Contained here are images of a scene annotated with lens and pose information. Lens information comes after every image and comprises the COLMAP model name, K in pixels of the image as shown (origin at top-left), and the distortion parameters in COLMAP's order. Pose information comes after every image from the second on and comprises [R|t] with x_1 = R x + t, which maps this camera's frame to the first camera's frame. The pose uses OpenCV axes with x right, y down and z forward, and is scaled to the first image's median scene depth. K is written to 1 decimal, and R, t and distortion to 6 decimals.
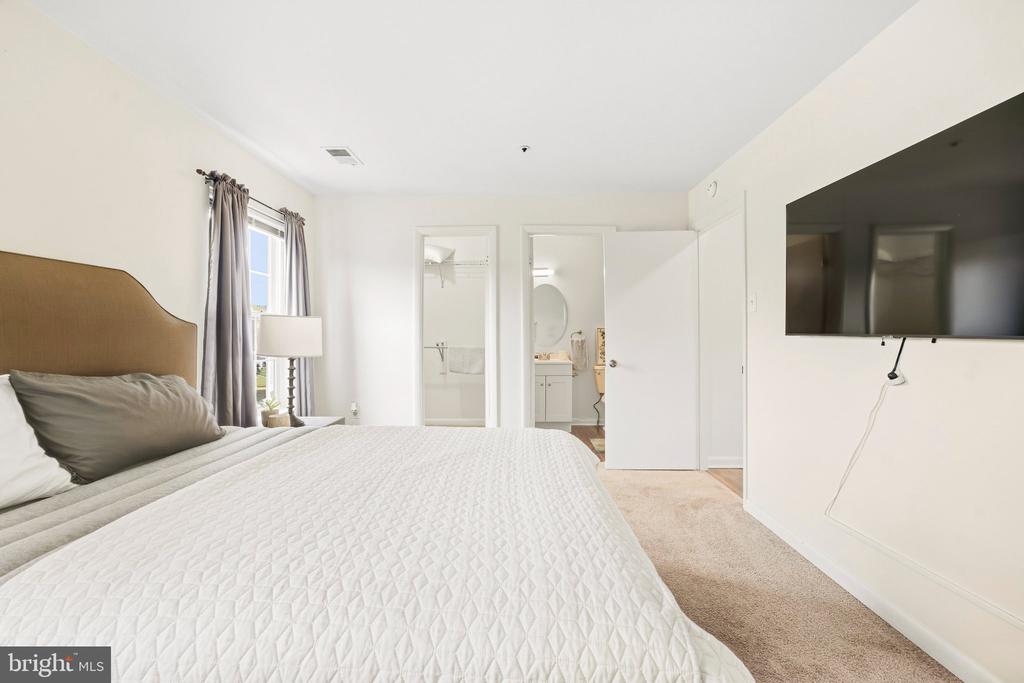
lens RADIAL K [[412.3, 0, 498.9], [0, 412.3, 337.5], [0, 0, 1]] dist [-0.001716, 0.003687]
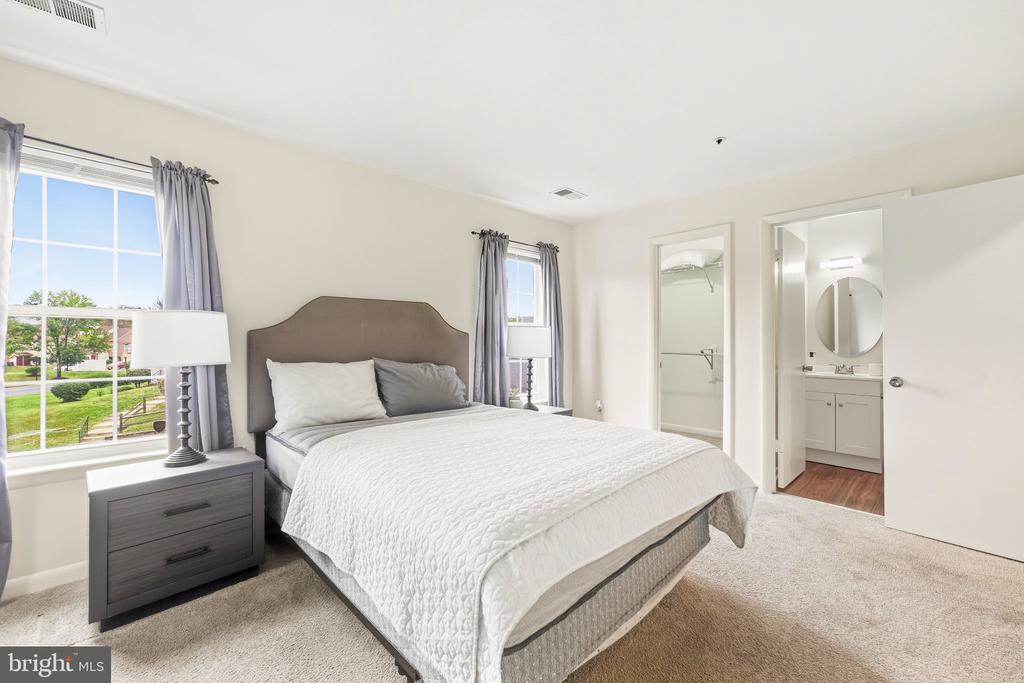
lens RADIAL K [[412.3, 0, 510.5], [0, 412.3, 342.8], [0, 0, 1]] dist [-0.001716, 0.003687]
pose [[0.714114, 0.007966, -0.699984, 0.389036], [-0.011440, 0.999935, -0.000291, 0.002310], [0.699936, 0.008215, 0.714159, 0.014995]]
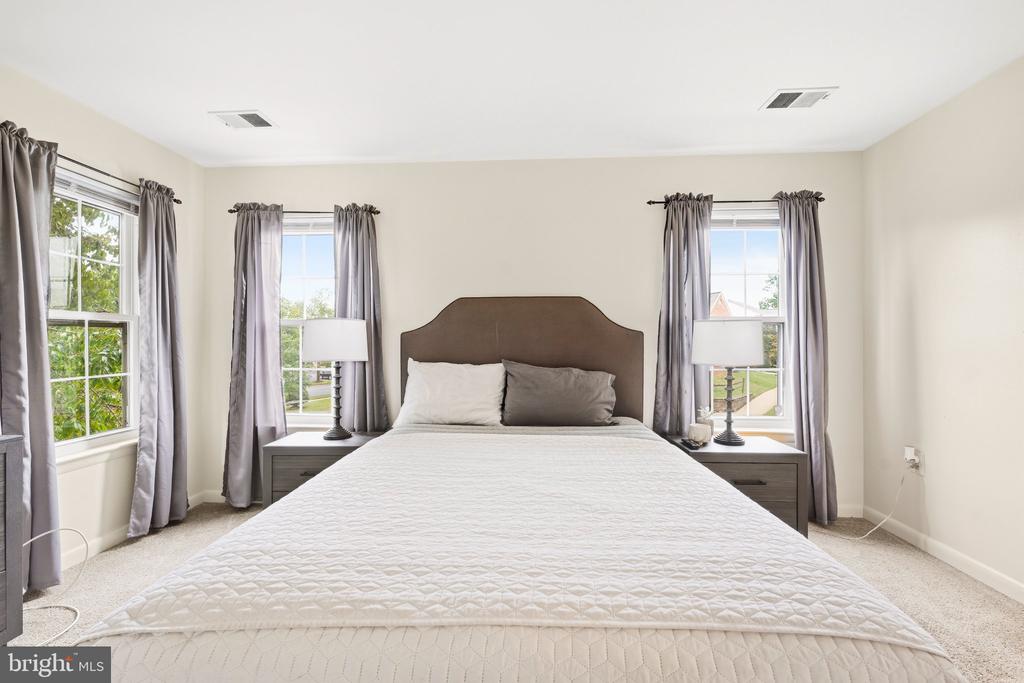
lens RADIAL K [[412.3, 0, 516.3], [0, 412.3, 340.4], [0, 0, 1]] dist [-0.001716, 0.003687]
pose [[0.008850, 0.007054, -0.999936, 0.405400], [-0.009856, 0.999927, 0.006966, -0.010624], [0.999912, 0.009793, 0.008918, 0.539333]]
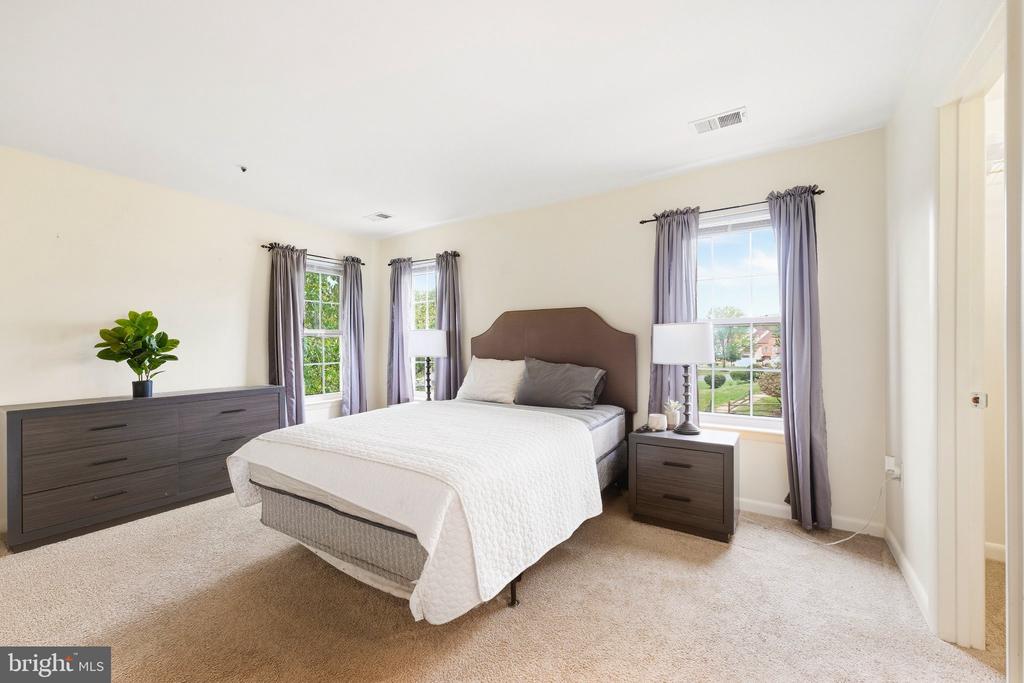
lens RADIAL K [[412.3, 0, 506.1], [0, 412.3, 340.4], [0, 0, 1]] dist [-0.001716, 0.003687]
pose [[-0.504248, 0.012327, -0.863471, 0.606107], [0.005685, 0.999924, 0.010955, -0.025552], [0.863540, 0.000615, -0.504279, 1.152432]]
